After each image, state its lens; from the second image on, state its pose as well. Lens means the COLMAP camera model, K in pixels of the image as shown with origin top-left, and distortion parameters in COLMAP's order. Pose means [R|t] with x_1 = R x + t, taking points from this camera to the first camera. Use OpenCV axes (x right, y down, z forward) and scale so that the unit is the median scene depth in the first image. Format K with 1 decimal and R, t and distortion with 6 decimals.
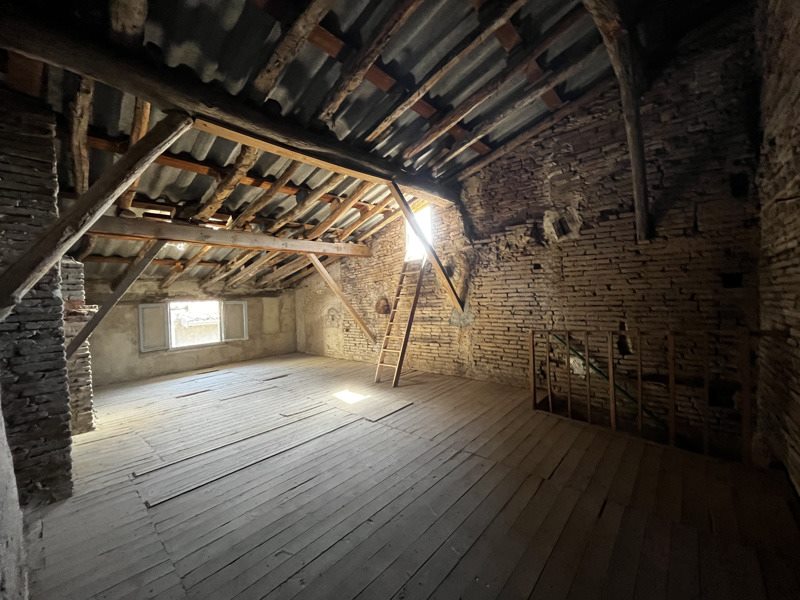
lens RADIAL K [[325.5, 0, 400.0], [0, 325.5, 300.0], [0, 0, 1]] dist [-0.000780, 0.000029]
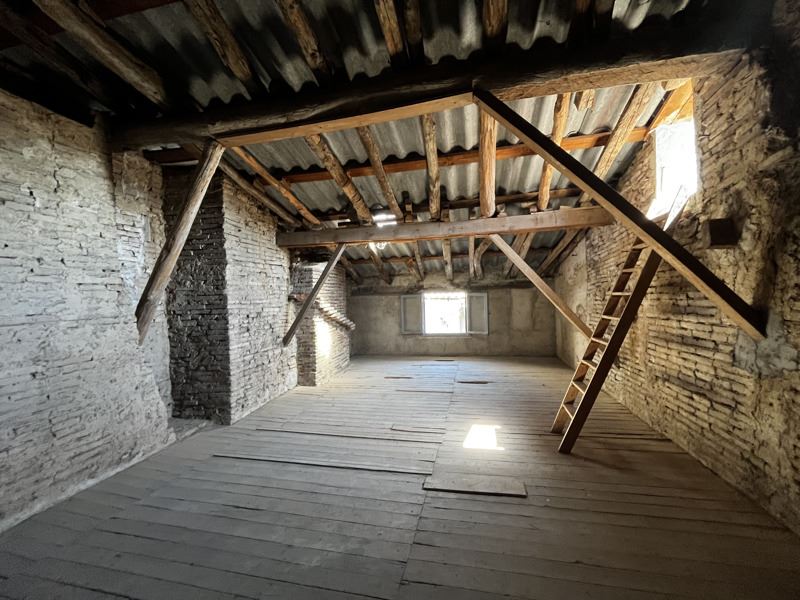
lens RADIAL K [[325.5, 0, 400.0], [0, 325.5, 300.0], [0, 0, 1]] dist [-0.000780, 0.000029]
pose [[0.478656, 0.035489, -0.877285, 0.302530], [0.000229, 0.999178, 0.040544, -0.019109], [0.878002, -0.019608, 0.478255, 0.437203]]
